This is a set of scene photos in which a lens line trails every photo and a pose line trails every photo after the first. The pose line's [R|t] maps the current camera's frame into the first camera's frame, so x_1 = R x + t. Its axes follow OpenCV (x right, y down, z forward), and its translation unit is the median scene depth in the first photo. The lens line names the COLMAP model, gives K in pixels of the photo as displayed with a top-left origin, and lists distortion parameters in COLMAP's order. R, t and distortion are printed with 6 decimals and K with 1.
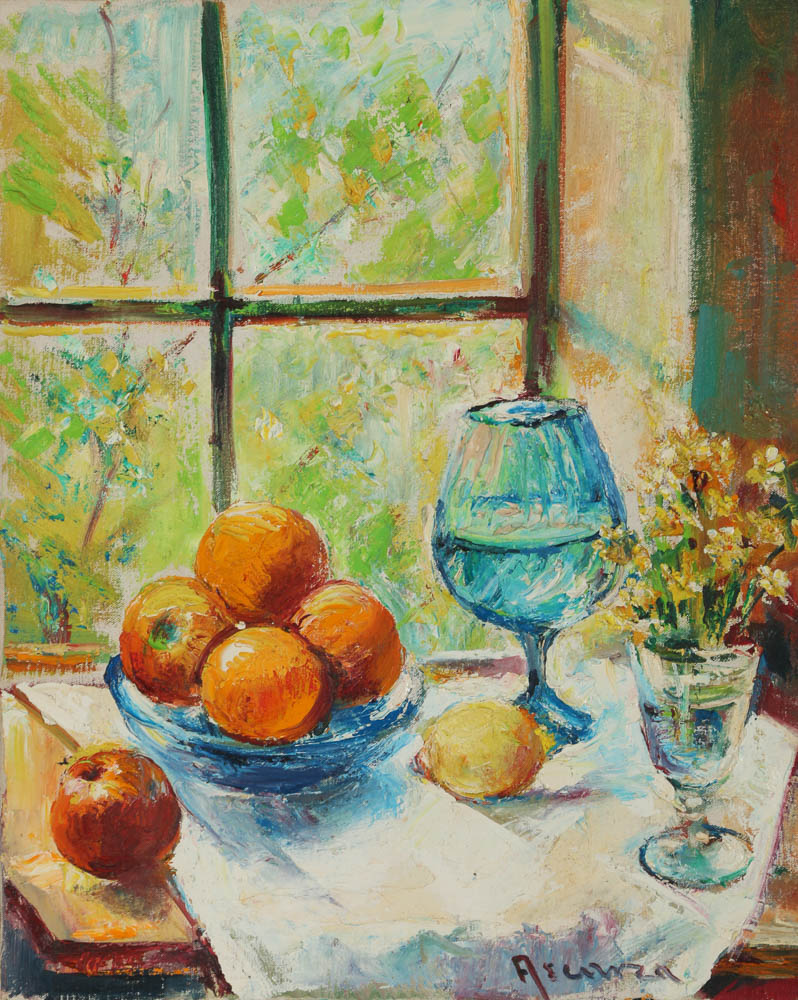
lens RADIAL K [[5191.4, 0, 368.8], [0, 5191.4, 494.6], [0, 0, 1]] dist [0.886221, 0.000000]
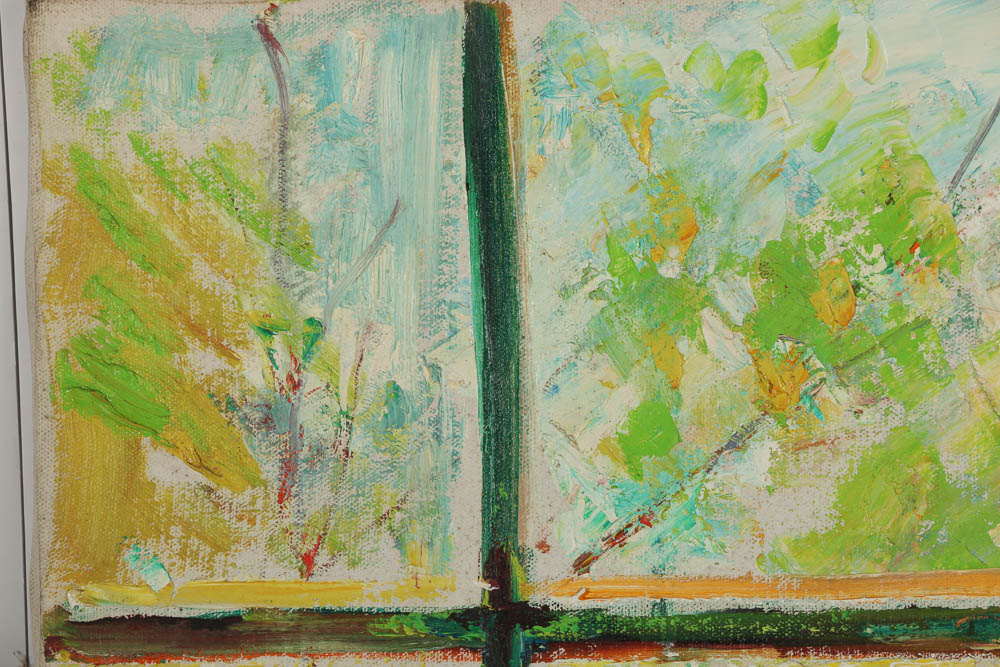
lens RADIAL K [[5775.6, 0, 496.1], [0, 5775.6, 334.5], [0, 0, 1]] dist [1.813307, 0.000000]
pose [[0.998369, -0.003853, -0.056967, 0.001885], [0.001651, 0.999252, -0.038647, -0.041968], [0.057073, 0.038490, 0.997628, 0.456967]]
